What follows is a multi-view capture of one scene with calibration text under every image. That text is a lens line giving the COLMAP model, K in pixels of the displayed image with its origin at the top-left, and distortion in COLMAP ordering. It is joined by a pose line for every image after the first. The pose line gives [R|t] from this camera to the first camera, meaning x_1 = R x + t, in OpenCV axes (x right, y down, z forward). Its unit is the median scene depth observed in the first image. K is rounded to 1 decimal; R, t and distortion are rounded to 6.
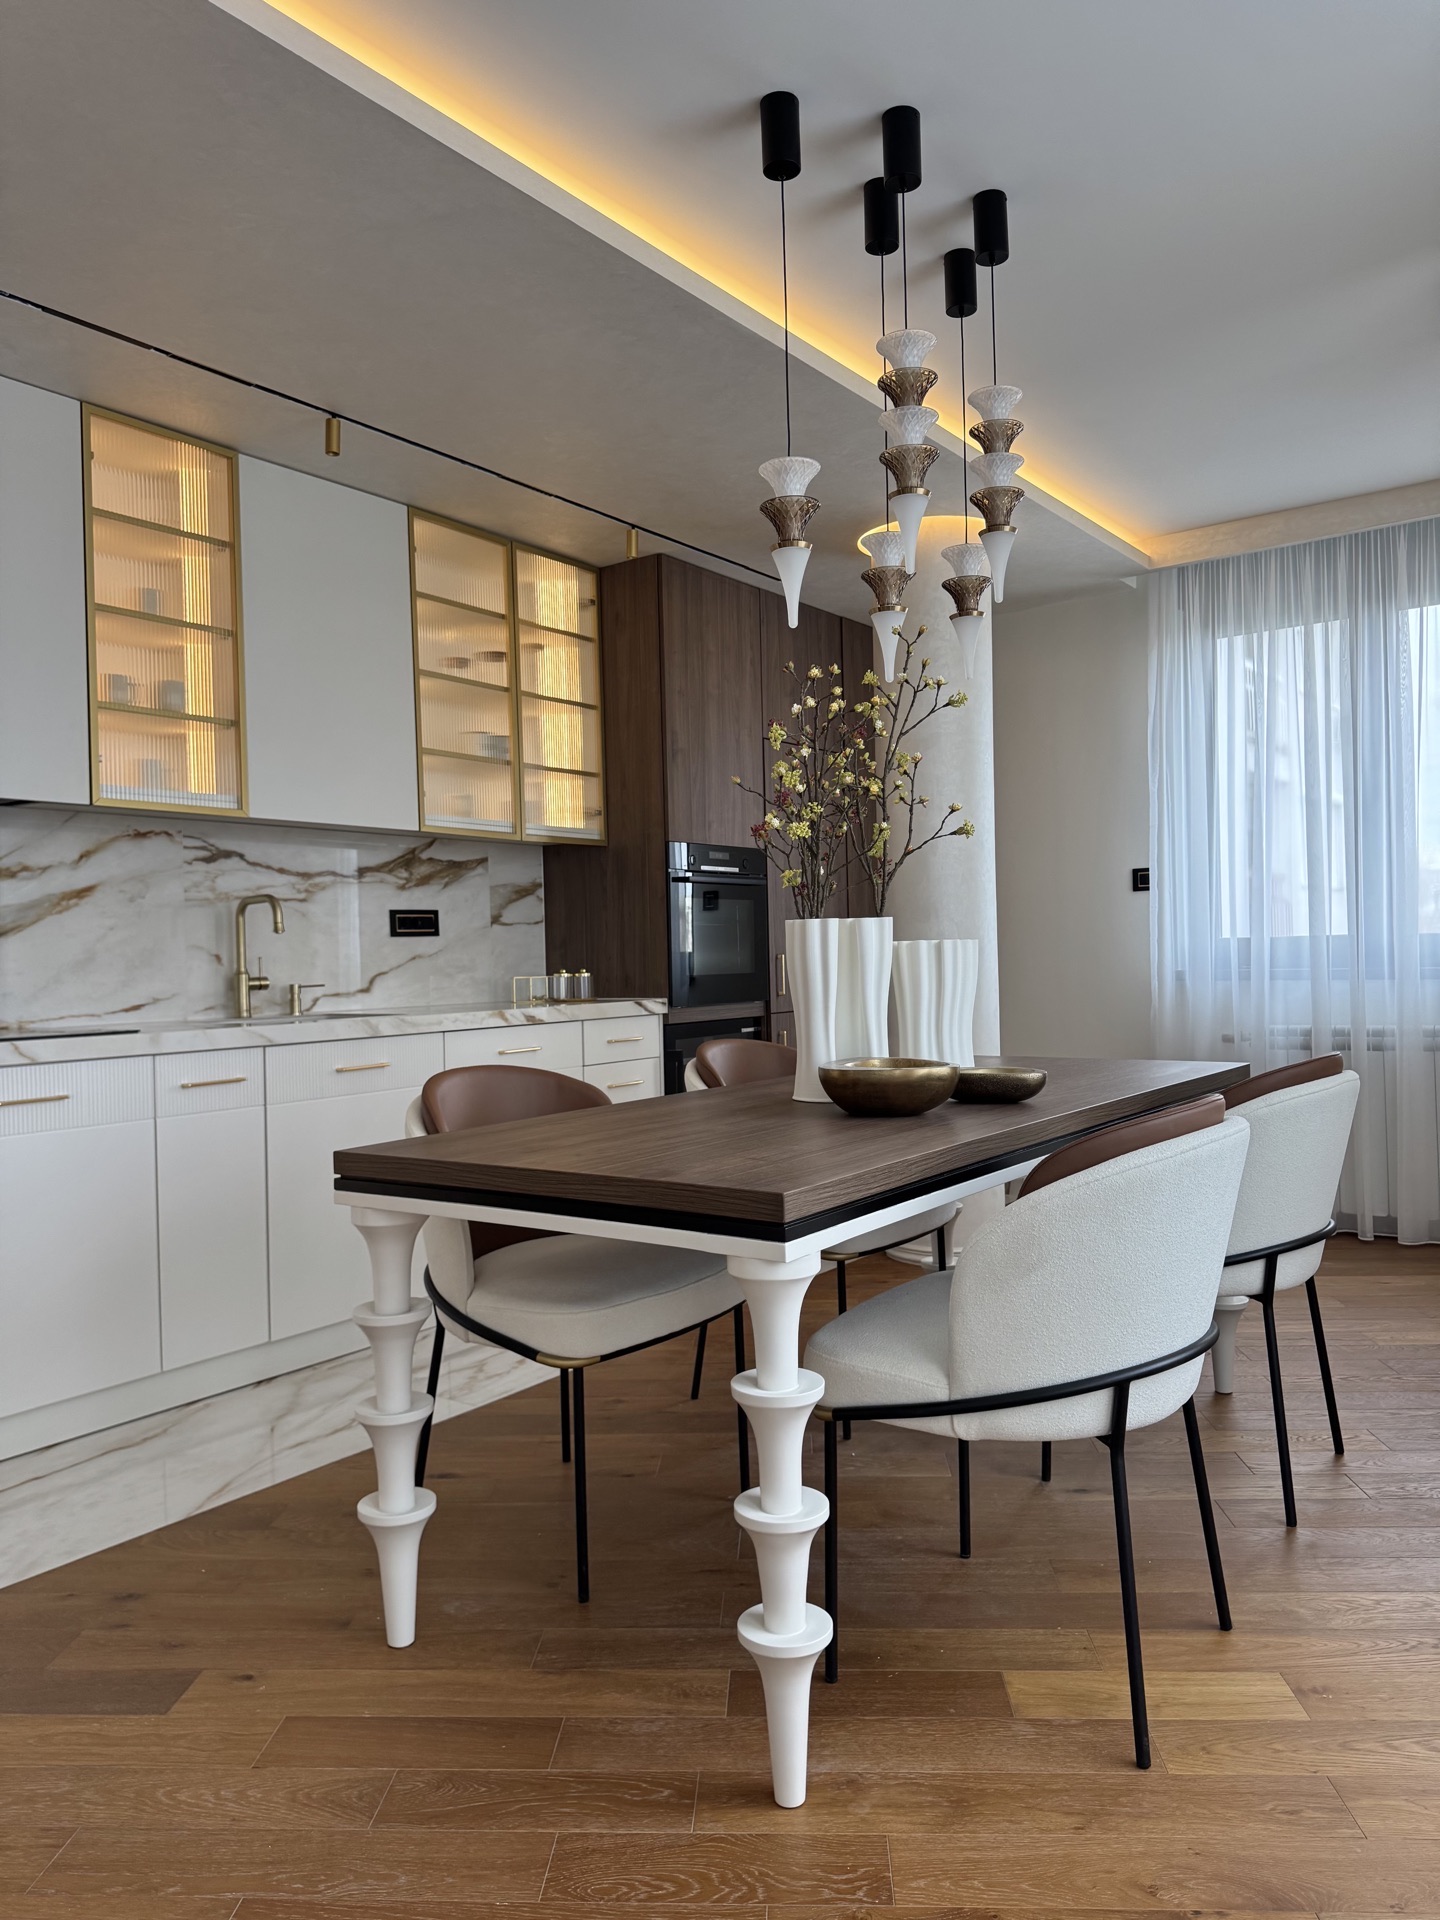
lens RADIAL K [[1350.0, 0, 727.8], [0, 1350.0, 961.1], [0, 0, 1]] dist [0.066393, -0.085135]
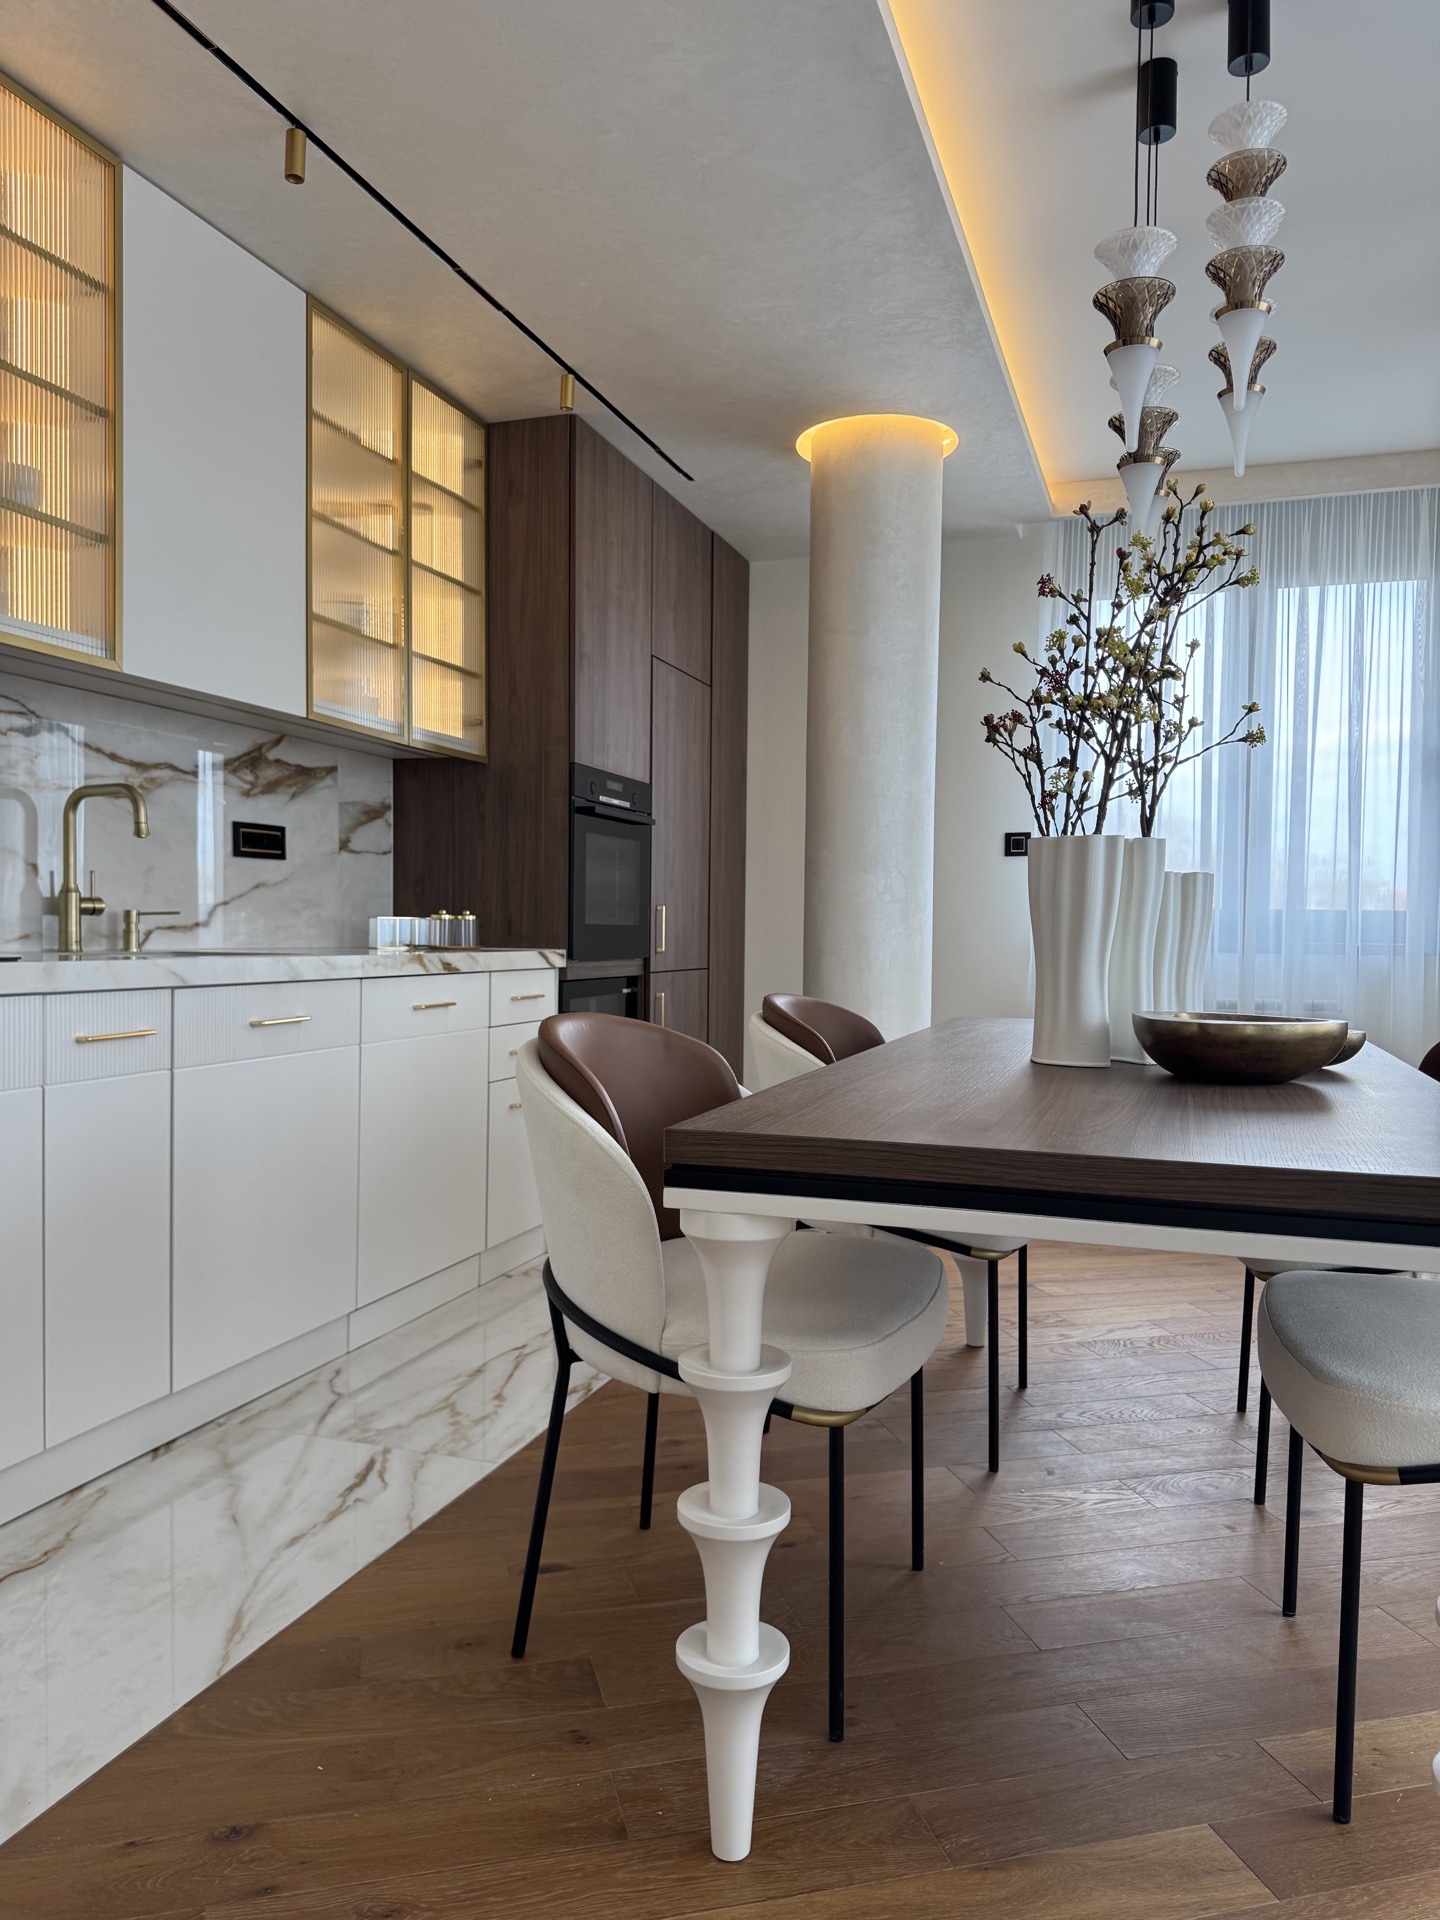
lens RADIAL K [[1350.0, 0, 726.2], [0, 1350.0, 972.7], [0, 0, 1]] dist [0.066393, -0.085135]
pose [[0.952110, 0.027430, 0.304521, -0.231908], [-0.035128, 0.999186, 0.019826, 0.024920], [-0.303730, -0.029573, 0.952299, 0.185033]]
